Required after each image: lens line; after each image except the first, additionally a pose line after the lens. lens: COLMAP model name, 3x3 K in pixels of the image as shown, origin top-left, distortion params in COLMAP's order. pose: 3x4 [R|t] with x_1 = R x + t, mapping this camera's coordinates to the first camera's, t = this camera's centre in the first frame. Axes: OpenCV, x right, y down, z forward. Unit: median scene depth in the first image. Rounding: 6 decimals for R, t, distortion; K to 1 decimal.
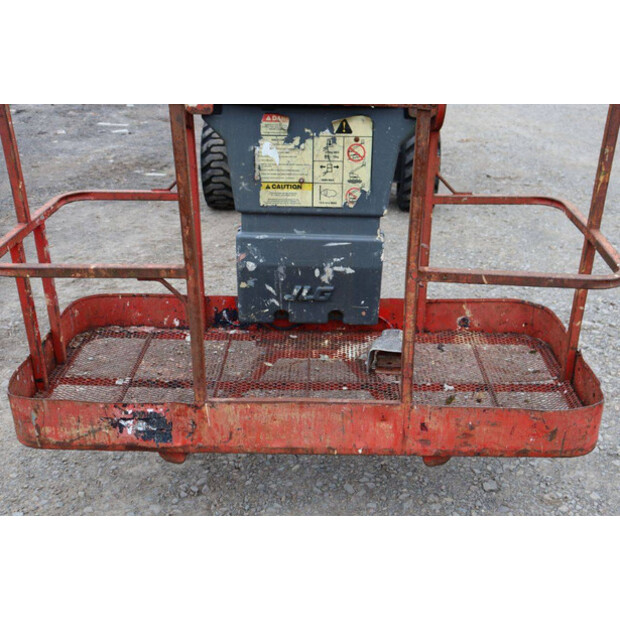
lens RADIAL K [[755.0, 0, 325.5], [0, 755.0, 321.4], [0, 0, 1]] dist [0.061838, 0.000000]
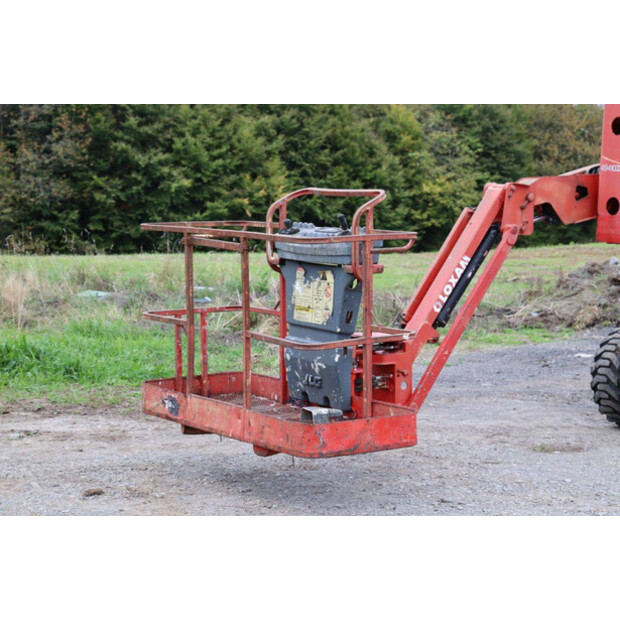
lens RADIAL K [[1525.6, 0, 326.5], [0, 1525.6, 299.9], [0, 0, 1]] dist [0.511333, 0.000000]
pose [[0.580636, 0.067567, -0.811355, 2.733932], [-0.366632, 0.911488, -0.186470, 0.417317], [0.726941, 0.405739, 0.554015, -0.852363]]
